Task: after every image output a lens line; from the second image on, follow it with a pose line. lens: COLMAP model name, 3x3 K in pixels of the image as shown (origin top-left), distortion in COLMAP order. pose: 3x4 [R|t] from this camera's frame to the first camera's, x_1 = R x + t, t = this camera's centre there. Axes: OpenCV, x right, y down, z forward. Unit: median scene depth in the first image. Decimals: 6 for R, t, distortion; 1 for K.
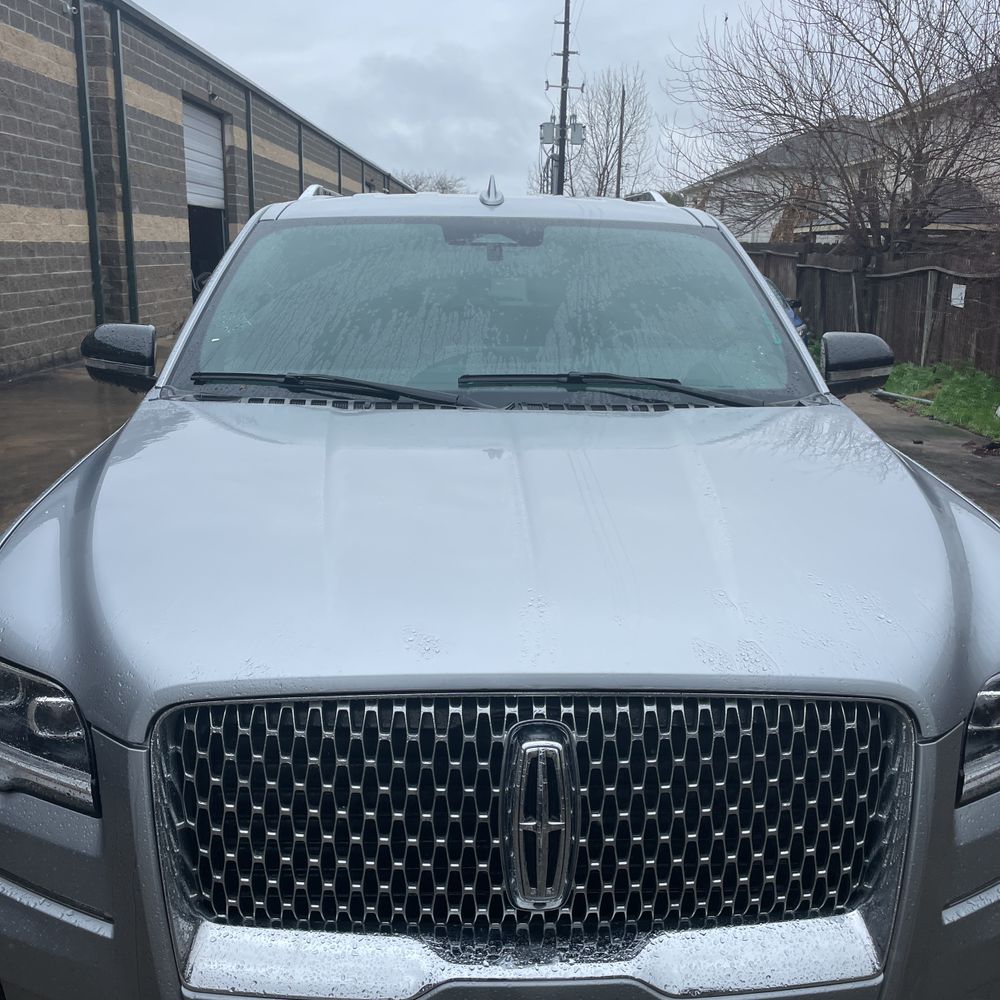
lens RADIAL K [[1007.7, 0, 504.5], [0, 1007.7, 505.4], [0, 0, 1]] dist [0.088955, -0.124606]
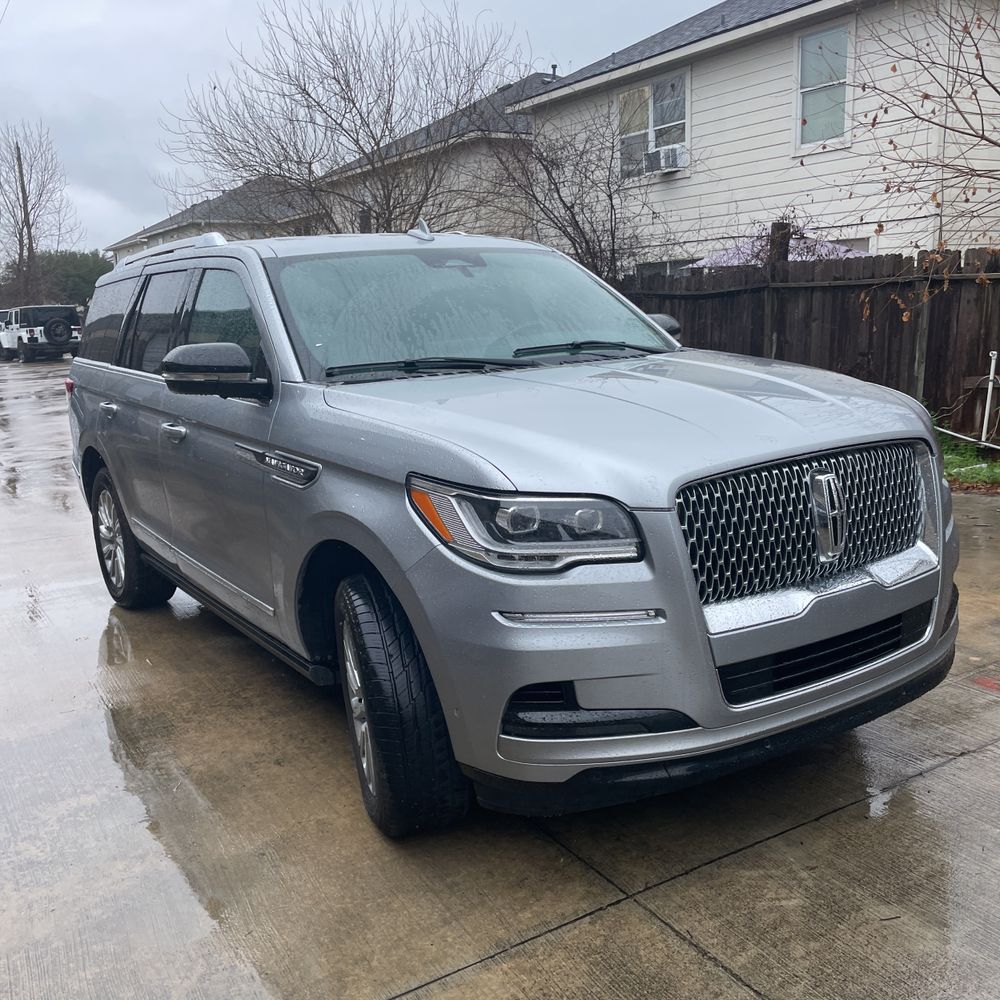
lens RADIAL K [[1001.1, 0, 499.3], [0, 1001.1, 493.0], [0, 0, 1]] dist [0.090141, -0.123049]
pose [[0.855442, -0.155018, 0.494154, -0.693790], [0.184558, 0.982758, -0.011199, 0.075605], [-0.483897, 0.100781, 0.869302, -0.204451]]
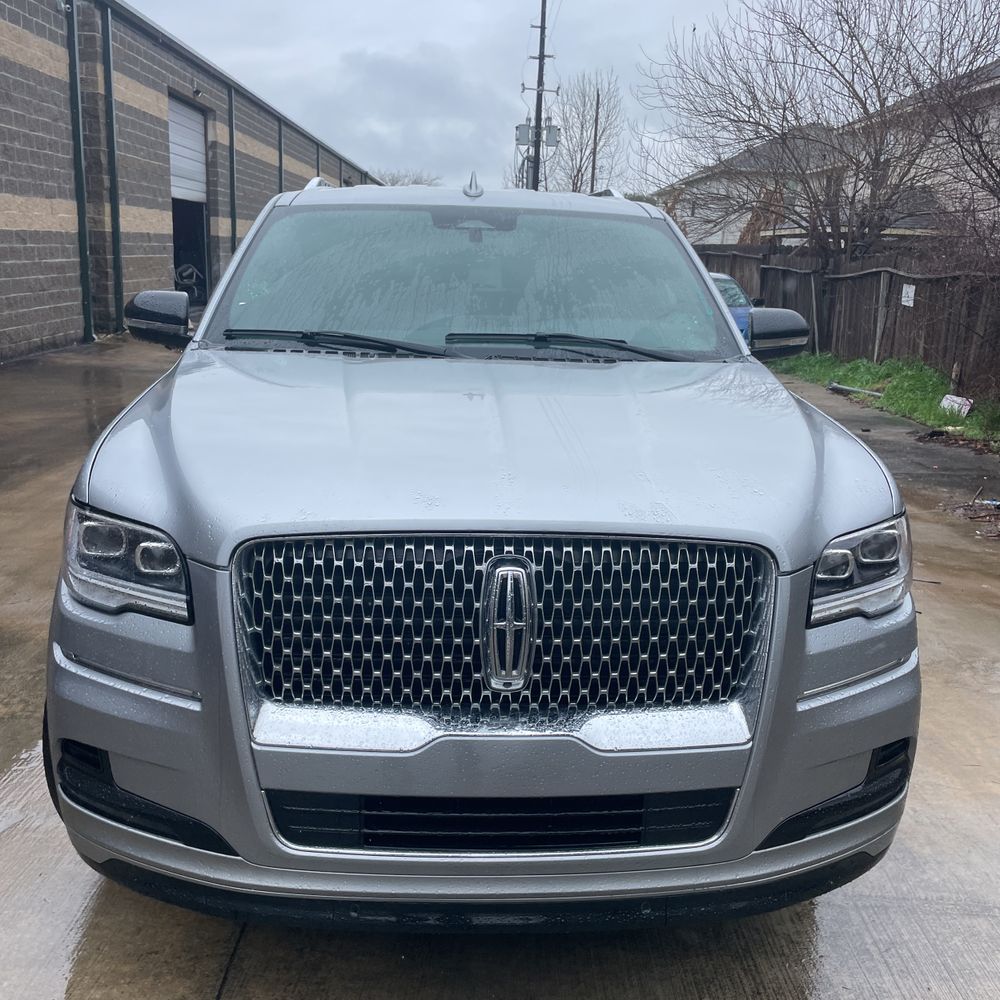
lens RADIAL K [[1001.1, 0, 499.3], [0, 1001.1, 493.0], [0, 0, 1]] dist [0.090141, -0.123049]
pose [[0.999694, 0.010468, 0.022404, -0.004916], [-0.010259, 0.999903, -0.009411, 0.063127], [-0.022501, 0.009179, 0.999705, -0.179636]]
